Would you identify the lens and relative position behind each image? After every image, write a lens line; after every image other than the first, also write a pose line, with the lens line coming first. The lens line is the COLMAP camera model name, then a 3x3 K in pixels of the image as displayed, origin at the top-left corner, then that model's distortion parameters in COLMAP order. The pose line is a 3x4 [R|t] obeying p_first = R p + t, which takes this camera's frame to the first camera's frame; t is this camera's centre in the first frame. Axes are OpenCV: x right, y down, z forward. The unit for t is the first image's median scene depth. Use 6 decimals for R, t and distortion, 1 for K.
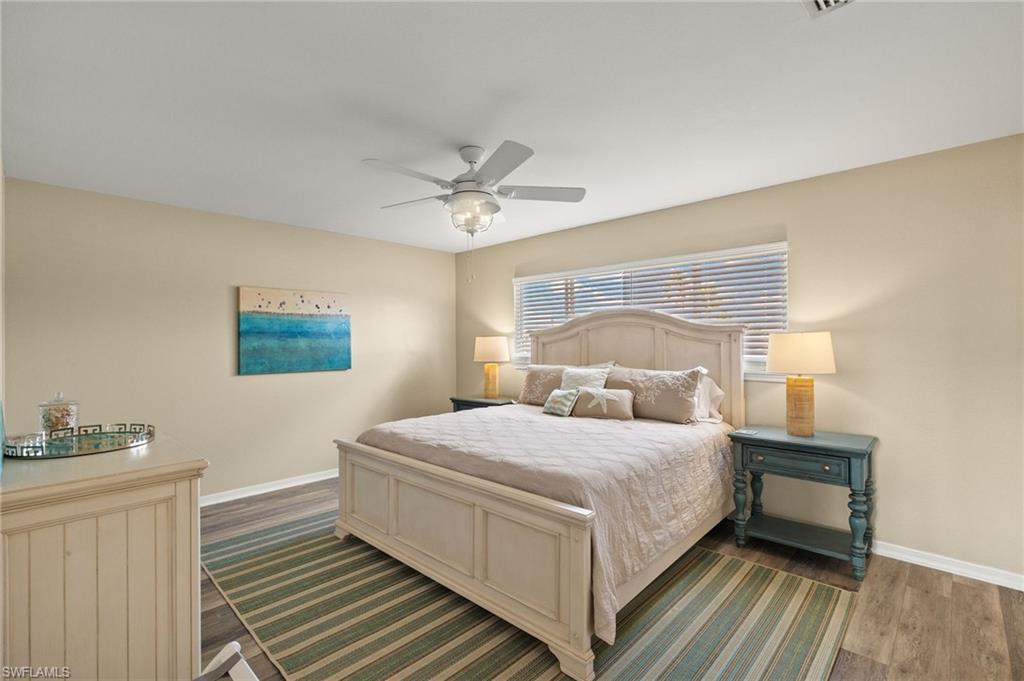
lens RADIAL K [[472.2, 0, 507.3], [0, 472.2, 340.9], [0, 0, 1]] dist [-0.009012, 0.001201]
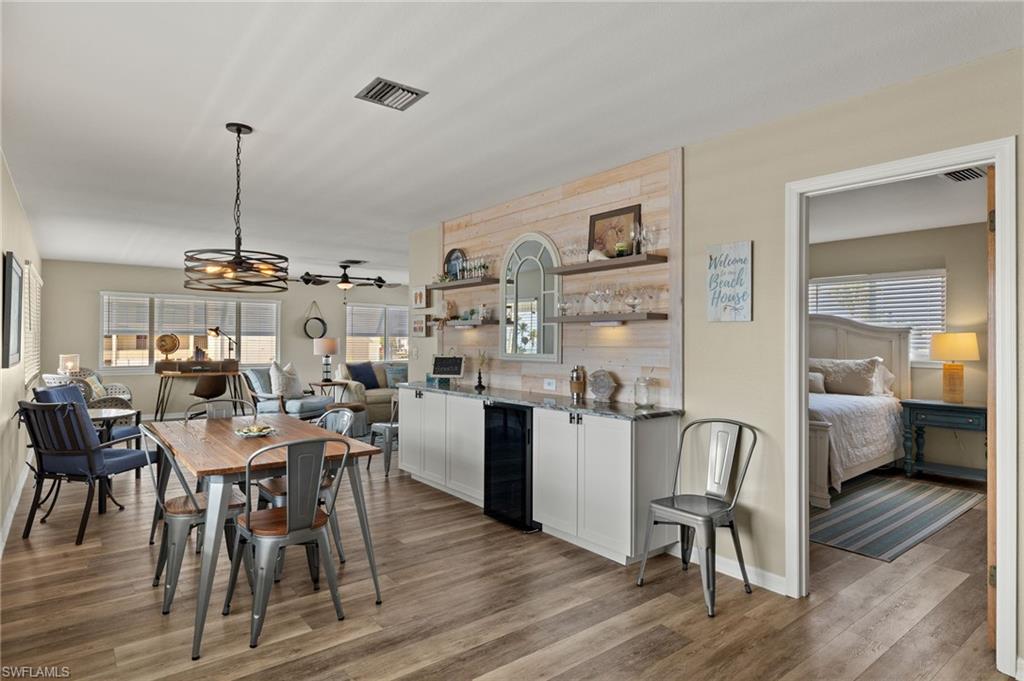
lens RADIAL K [[562.7, 0, 514.2], [0, 562.7, 340.7], [0, 0, 1]] dist [-0.000436, -0.001154]
pose [[0.991362, 0.015312, -0.130259, -0.465150], [-0.015602, 0.999878, -0.001206, 0.026727], [0.130225, 0.003228, 0.991479, -0.838849]]
